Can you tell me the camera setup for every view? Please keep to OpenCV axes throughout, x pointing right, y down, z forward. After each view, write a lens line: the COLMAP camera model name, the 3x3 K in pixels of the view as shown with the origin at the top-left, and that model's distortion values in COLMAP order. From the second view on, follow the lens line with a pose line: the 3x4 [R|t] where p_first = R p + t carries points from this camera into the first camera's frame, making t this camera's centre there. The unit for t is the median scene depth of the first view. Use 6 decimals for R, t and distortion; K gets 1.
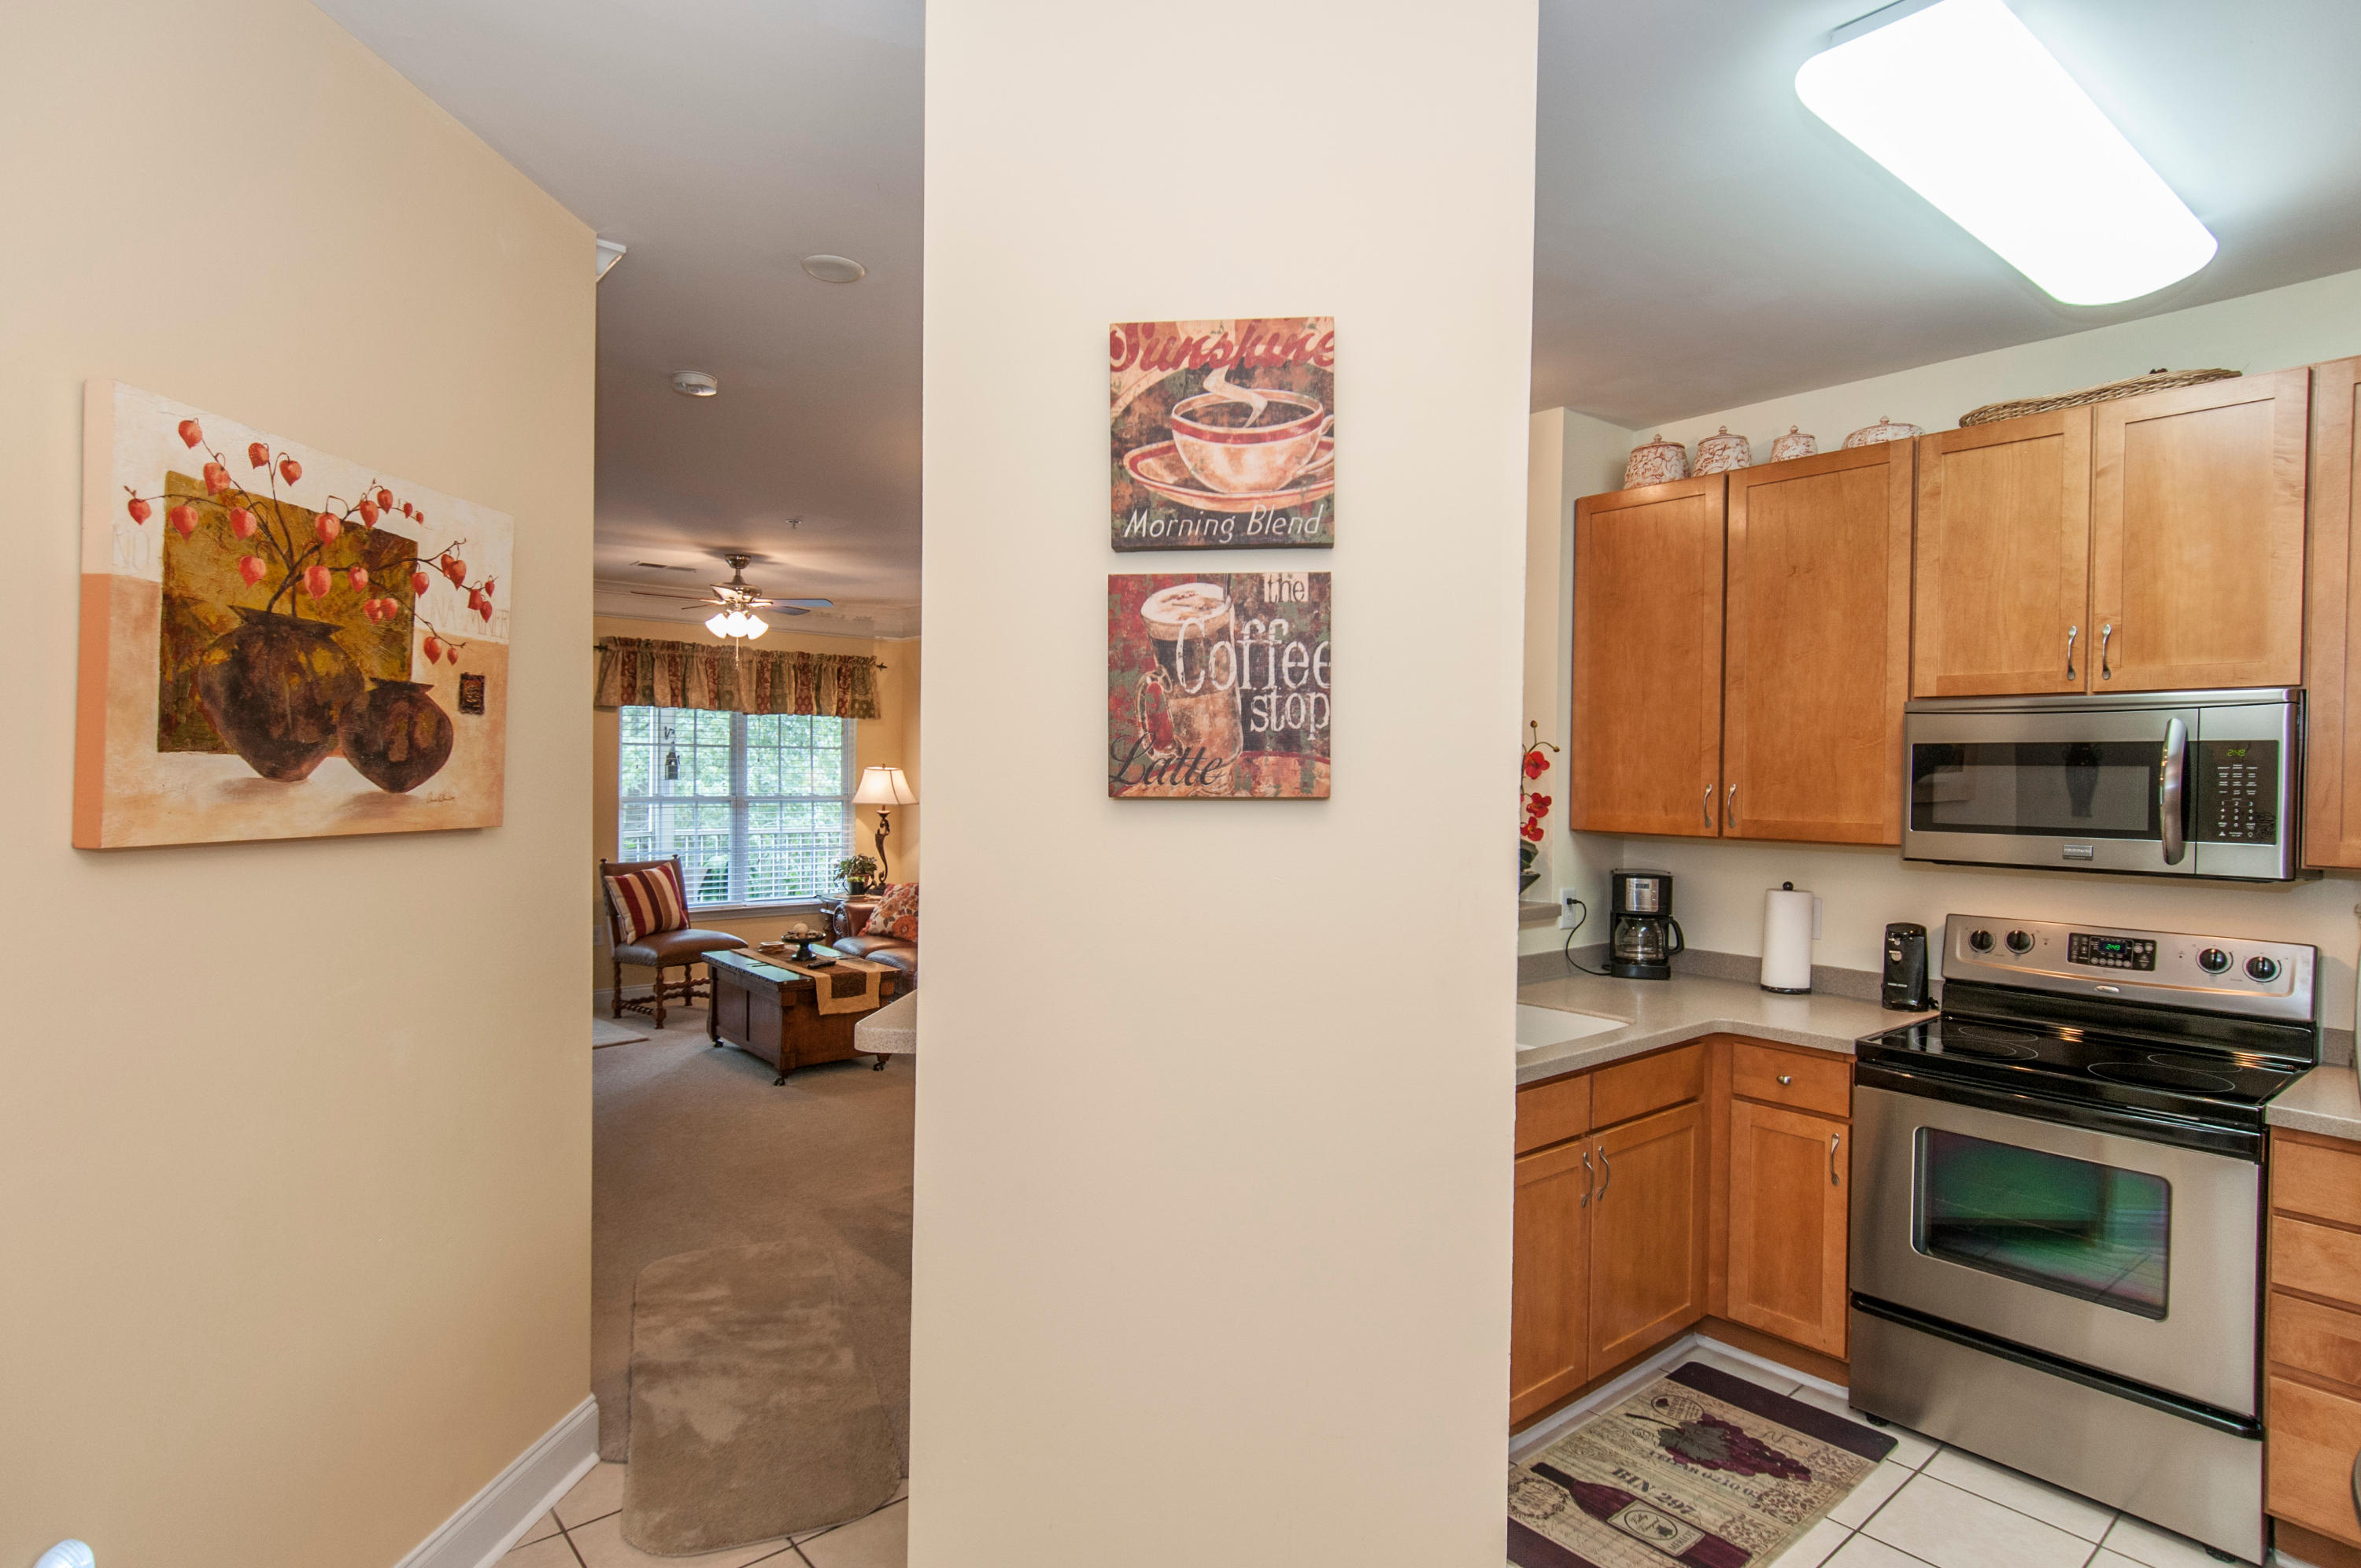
lens RADIAL K [[1217.0, 0, 1200.0], [0, 1217.0, 786.3], [0, 0, 1]] dist [0.003656, -0.004129]
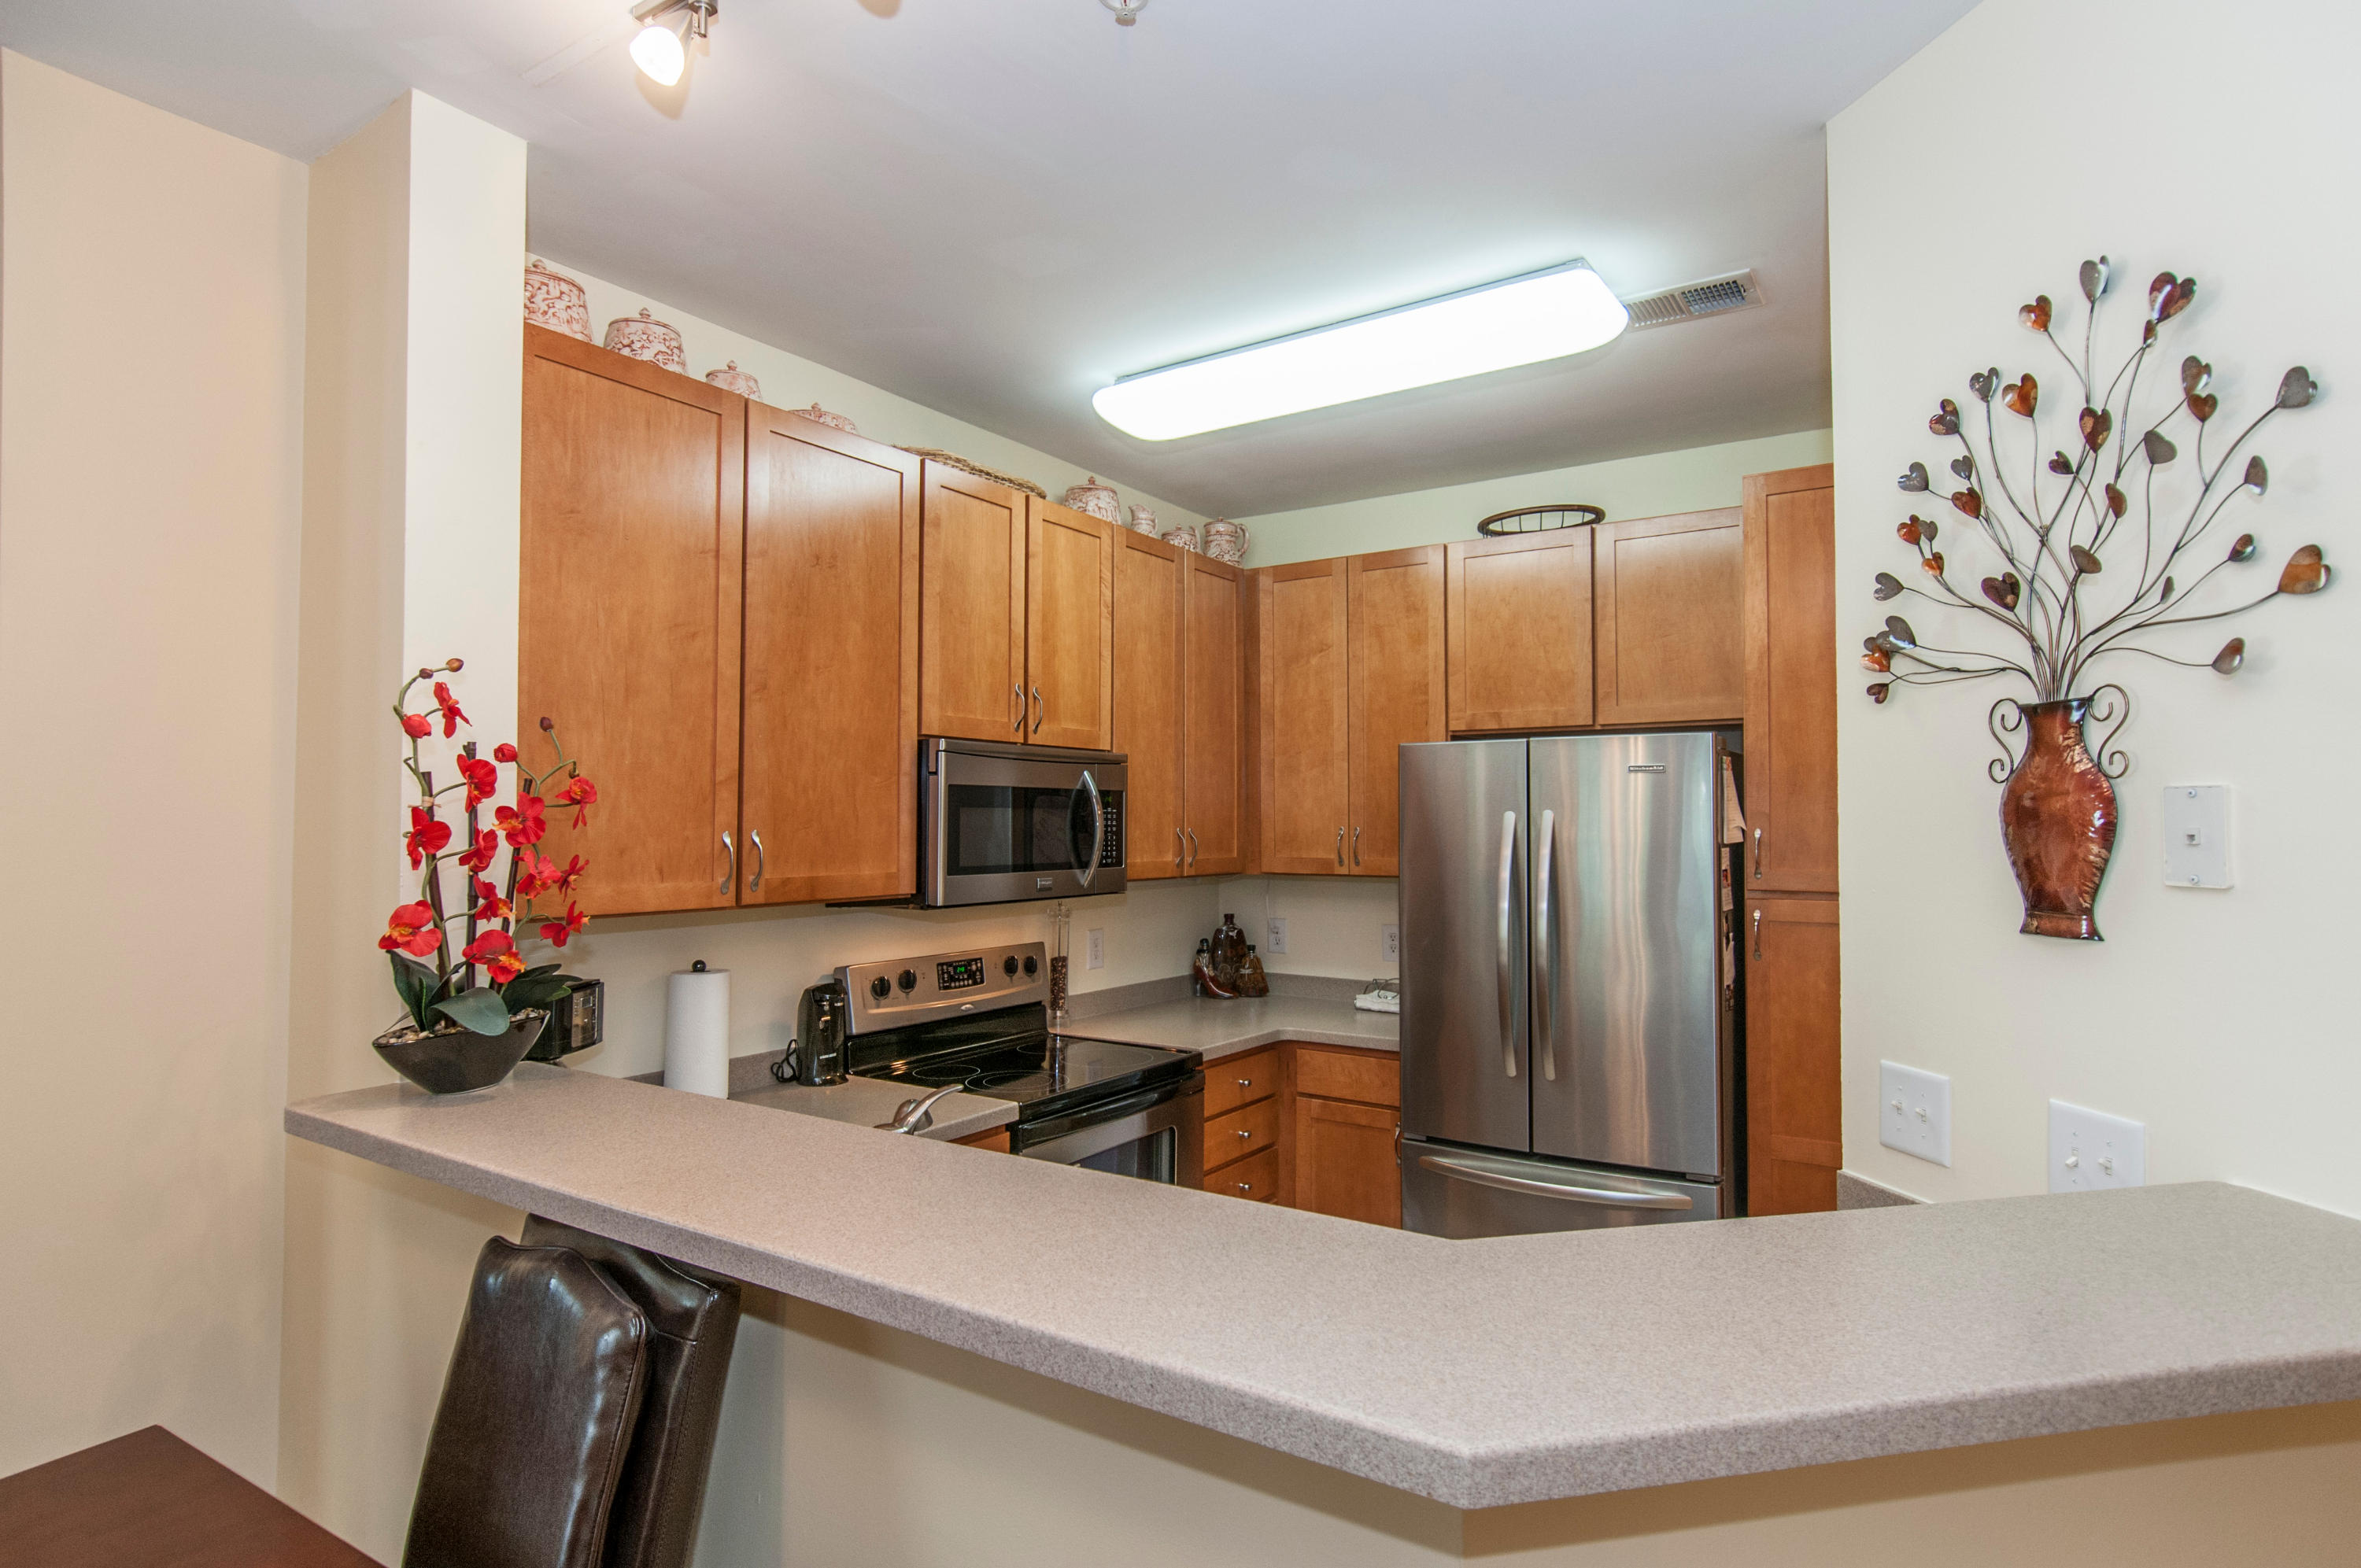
lens RADIAL K [[1217.0, 0, 1211.9], [0, 1217.0, 790.3], [0, 0, 1]] dist [0.003656, -0.004129]
pose [[-0.290612, 0.010469, 0.956784, -0.337551], [0.003612, 0.999945, -0.009844, -0.018014], [-0.956834, 0.000595, -0.290634, 0.955249]]
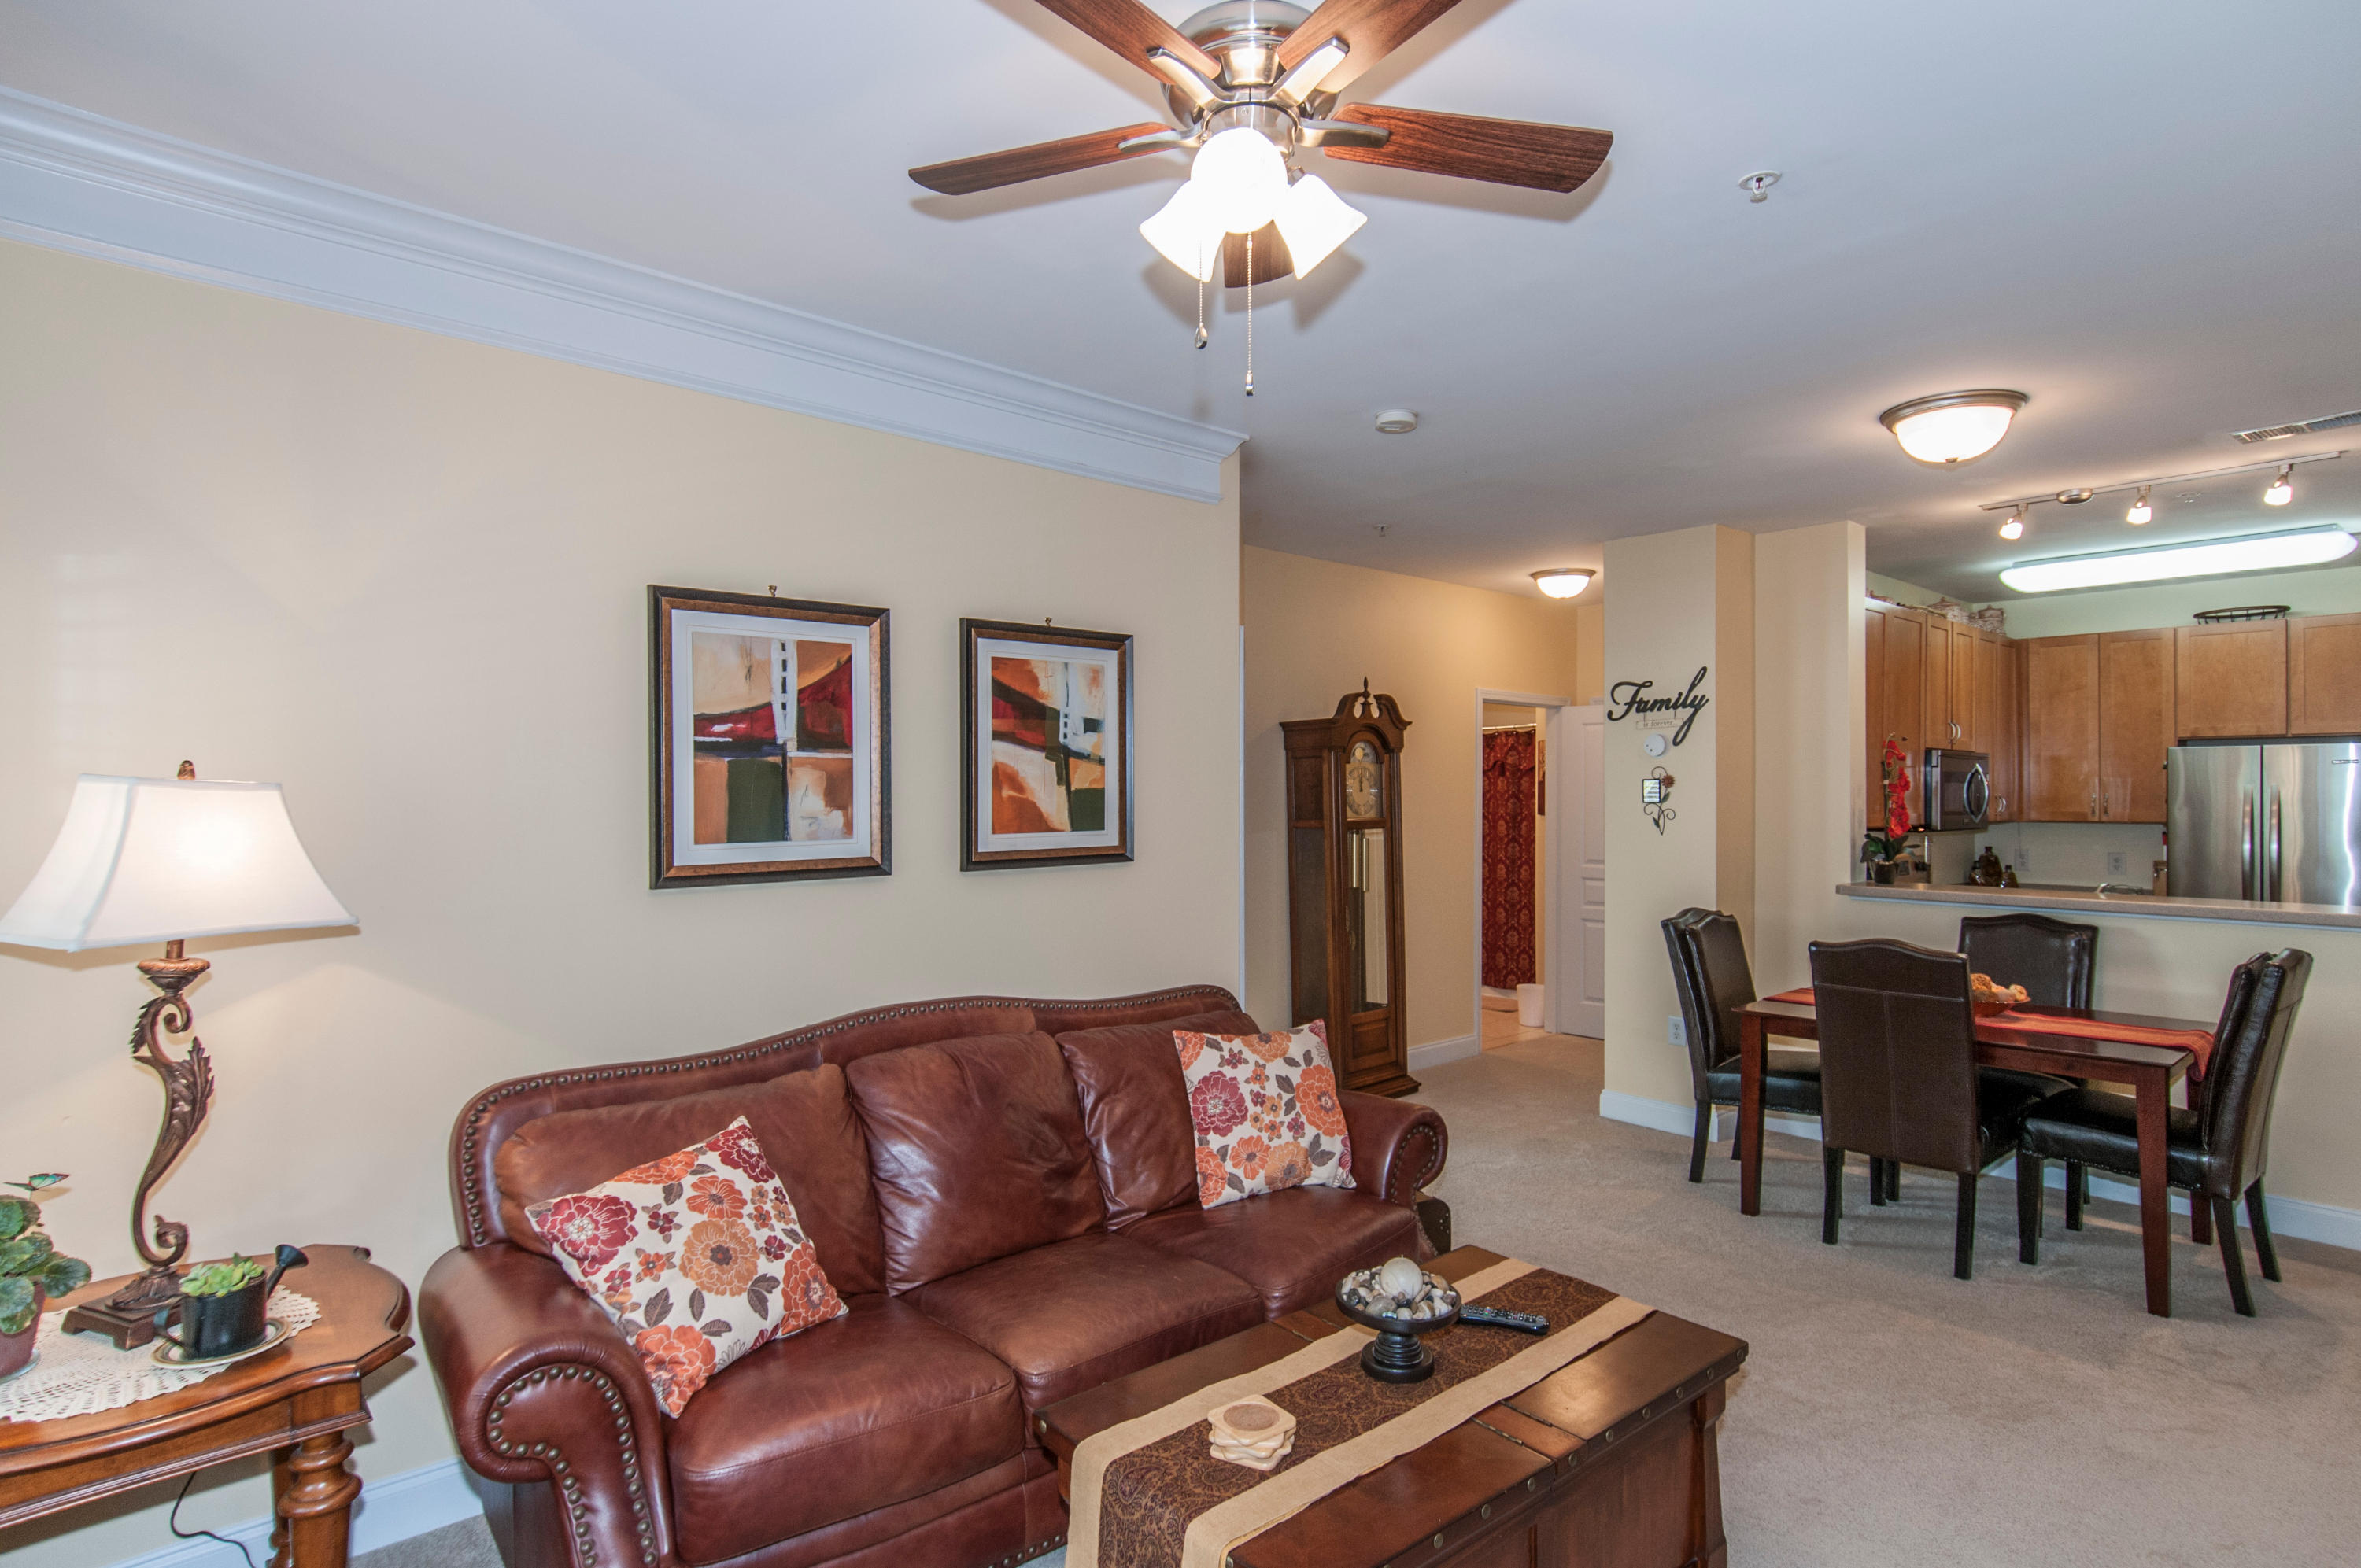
lens RADIAL K [[1217.0, 0, 1208.7], [0, 1217.0, 789.9], [0, 0, 1]] dist [0.003656, -0.004129]
pose [[-0.012201, -0.012105, 0.999852, -1.225049], [0.007478, 0.999898, 0.012197, -0.034605], [-0.999898, 0.007625, -0.012110, 1.963736]]
